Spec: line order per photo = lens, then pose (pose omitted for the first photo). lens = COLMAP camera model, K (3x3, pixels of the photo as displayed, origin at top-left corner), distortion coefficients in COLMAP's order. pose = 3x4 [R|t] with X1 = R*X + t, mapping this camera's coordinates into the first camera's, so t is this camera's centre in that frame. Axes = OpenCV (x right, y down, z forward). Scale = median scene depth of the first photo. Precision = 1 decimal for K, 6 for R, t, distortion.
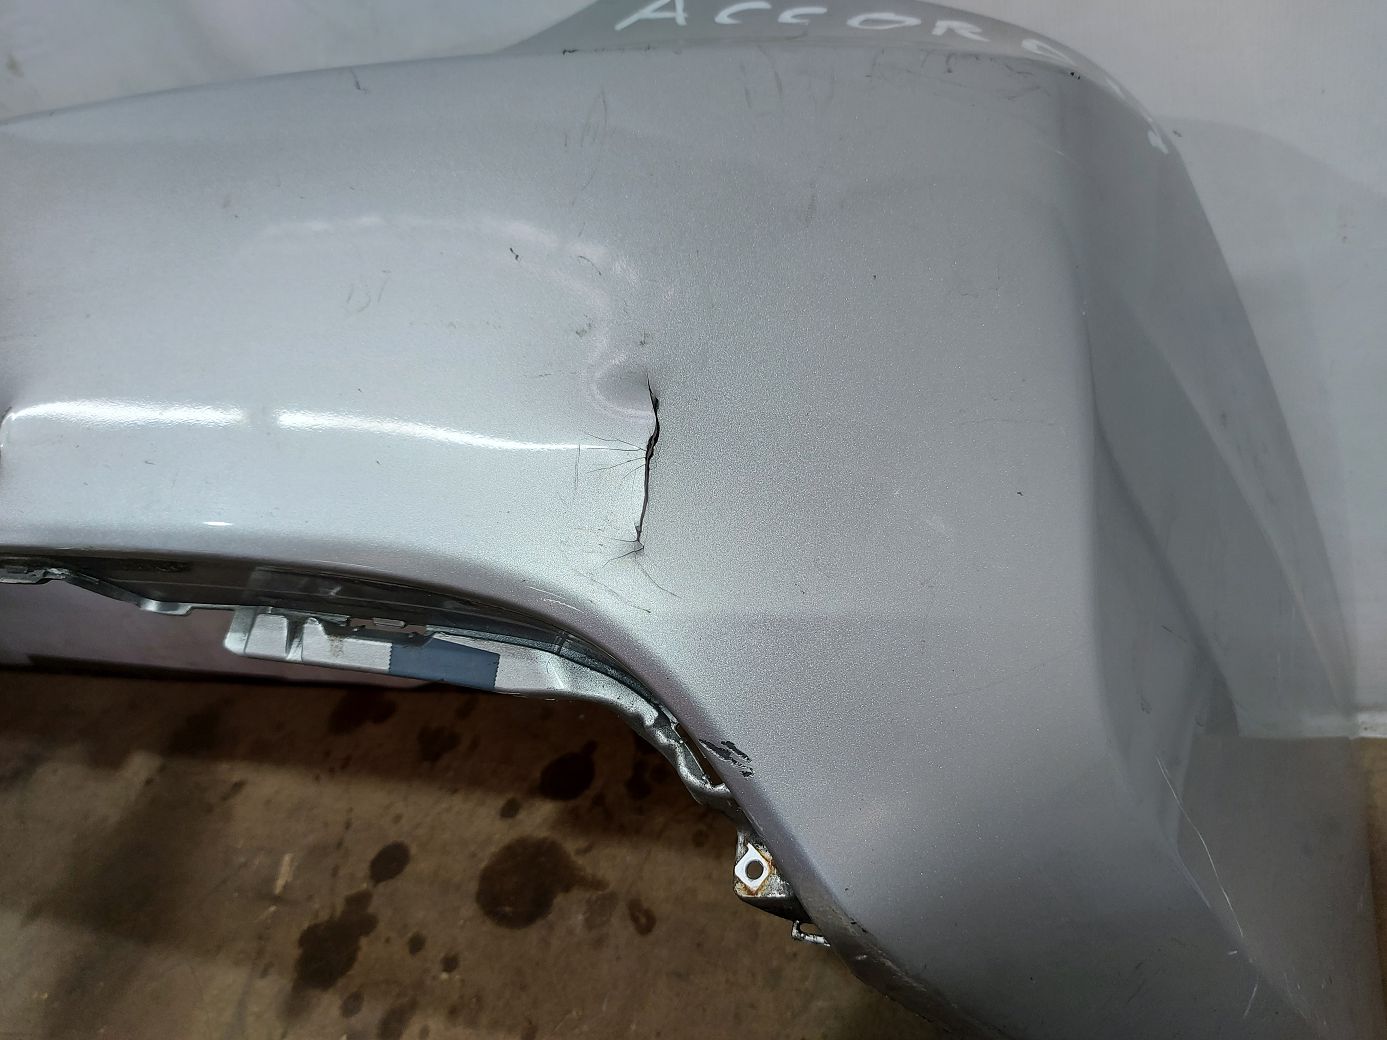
lens RADIAL K [[997.9, 0, 720.6], [0, 997.9, 531.4], [0, 0, 1]] dist [0.049910, -0.074819]
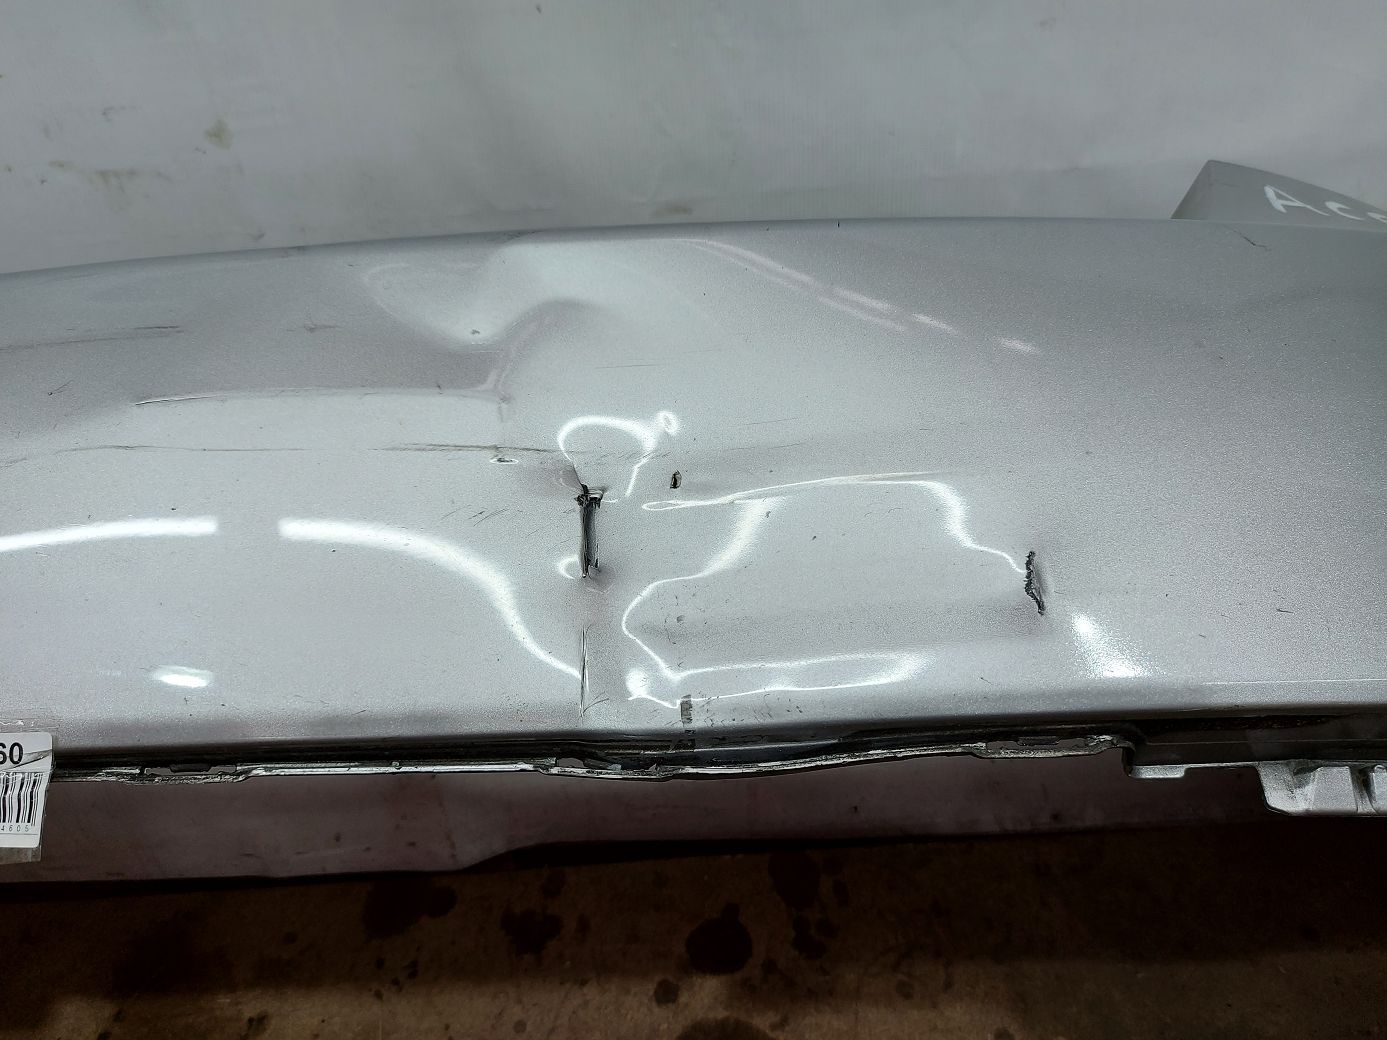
lens RADIAL K [[997.9, 0, 692.9], [0, 997.9, 523.2], [0, 0, 1]] dist [0.049910, -0.074819]
pose [[0.935630, 0.000814, 0.352980, -0.525769], [0.048221, 0.990327, -0.130102, -0.020582], [-0.349672, 0.138749, 0.926541, 0.108247]]
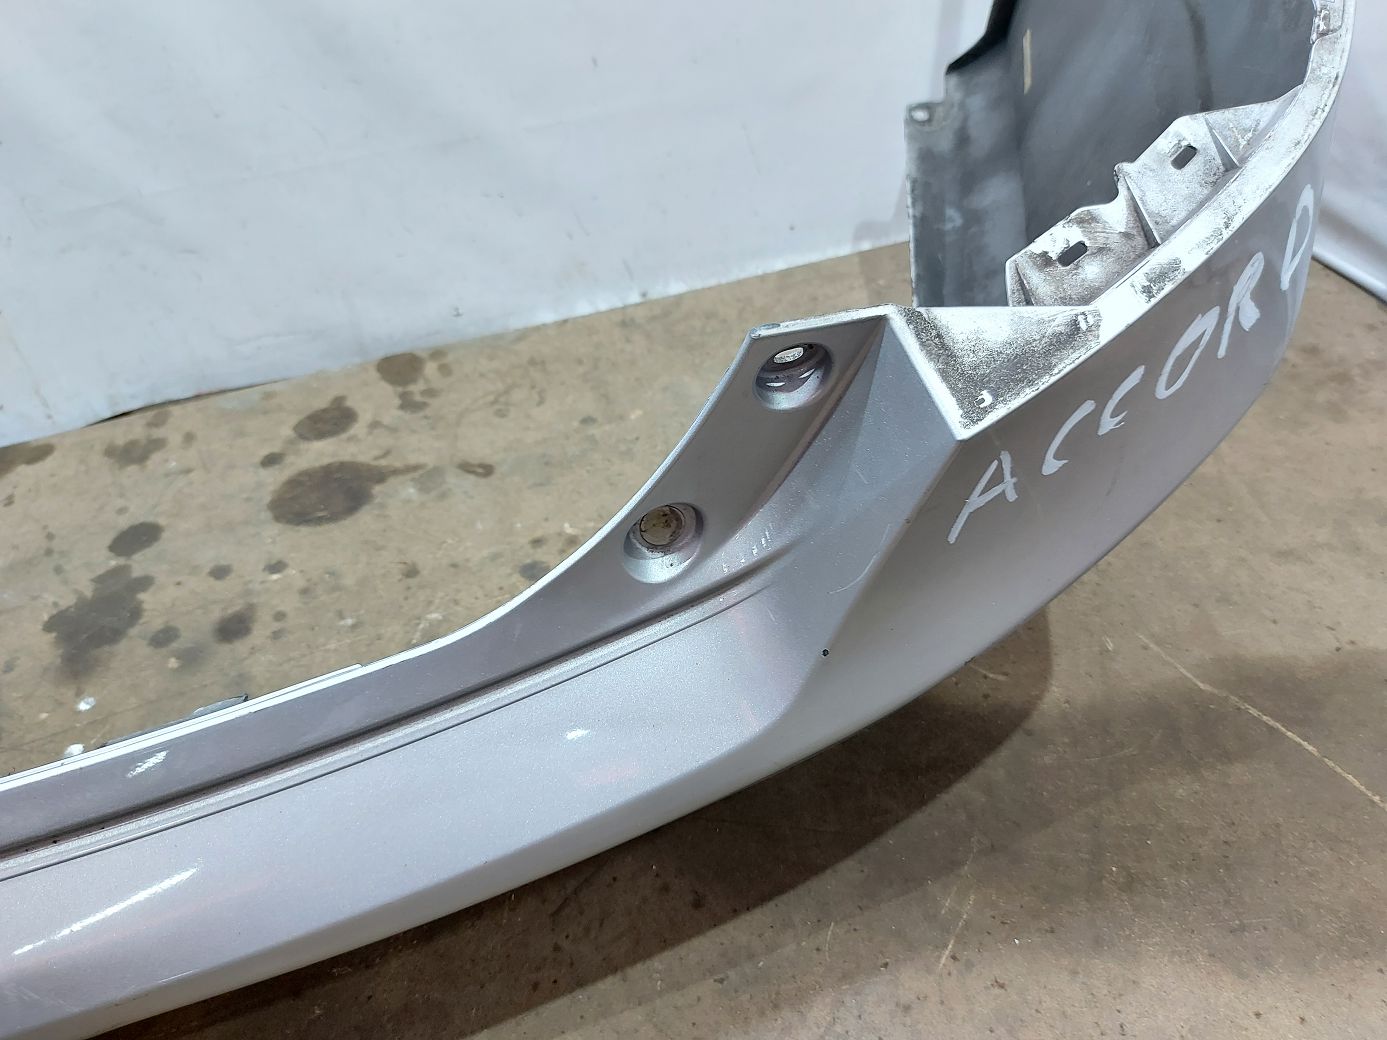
lens RADIAL K [[997.9, 0, 709.1], [0, 997.9, 552.8], [0, 0, 1]] dist [0.049910, -0.074819]
pose [[0.829544, -0.182841, 0.527661, -0.395520], [0.239992, 0.969900, -0.041213, 0.515058], [-0.504243, 0.160822, 0.848455, 0.033037]]
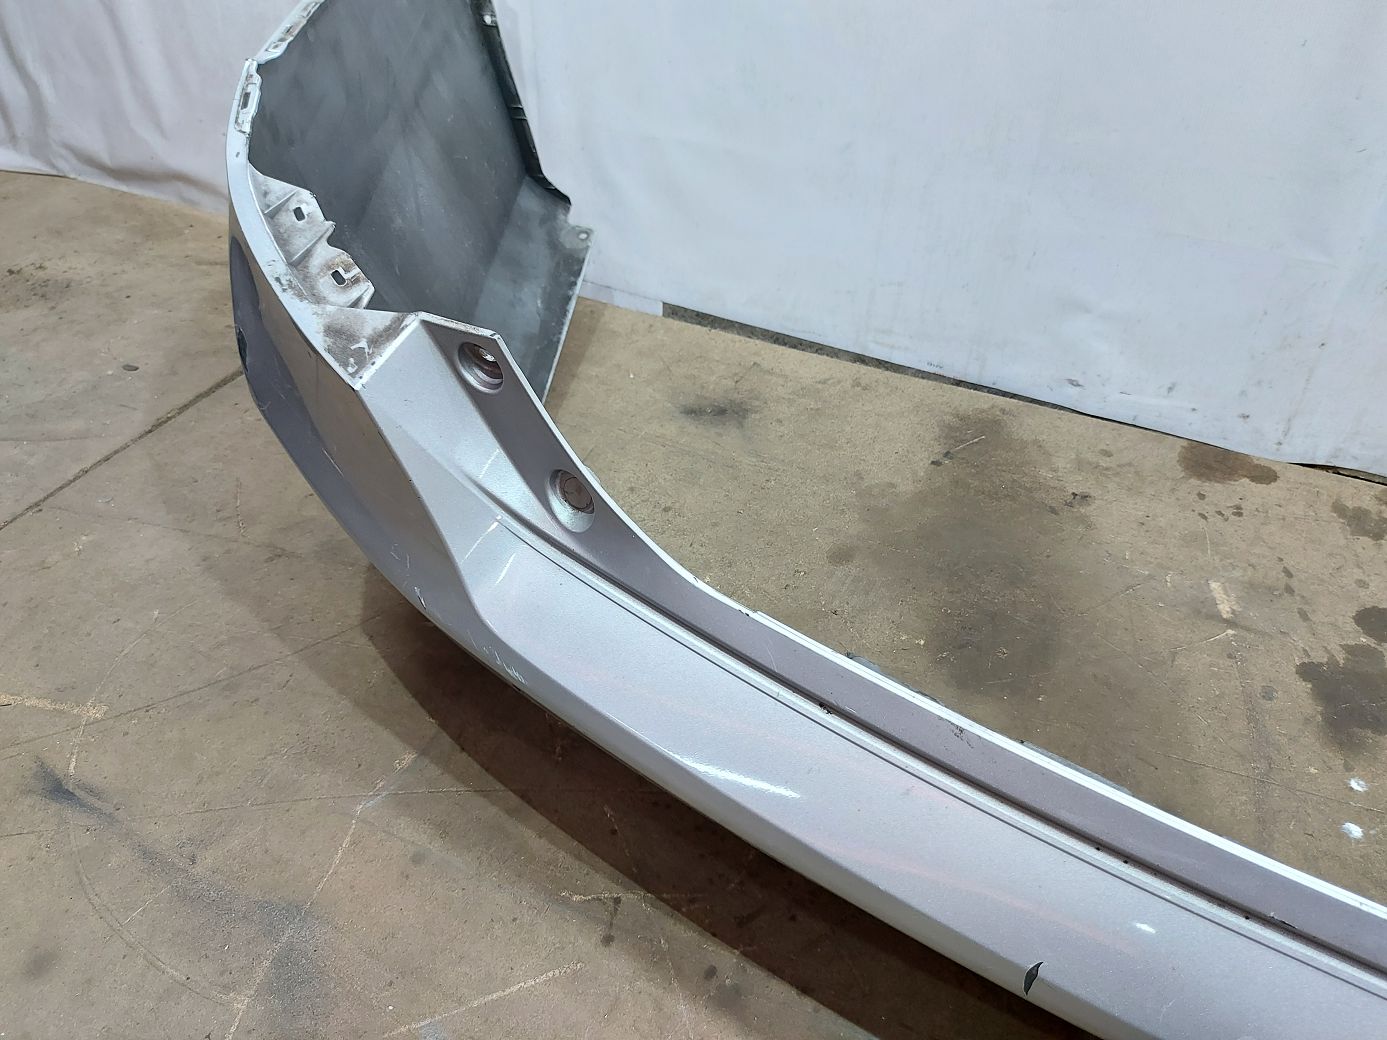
lens RADIAL K [[997.9, 0, 687.5], [0, 997.9, 529.7], [0, 0, 1]] dist [0.049910, -0.074819]
pose [[0.942136, 0.334254, 0.025574, -0.970175], [-0.334403, 0.942429, 0.001646, 0.467873], [-0.023552, -0.010102, 0.999672, 0.179554]]
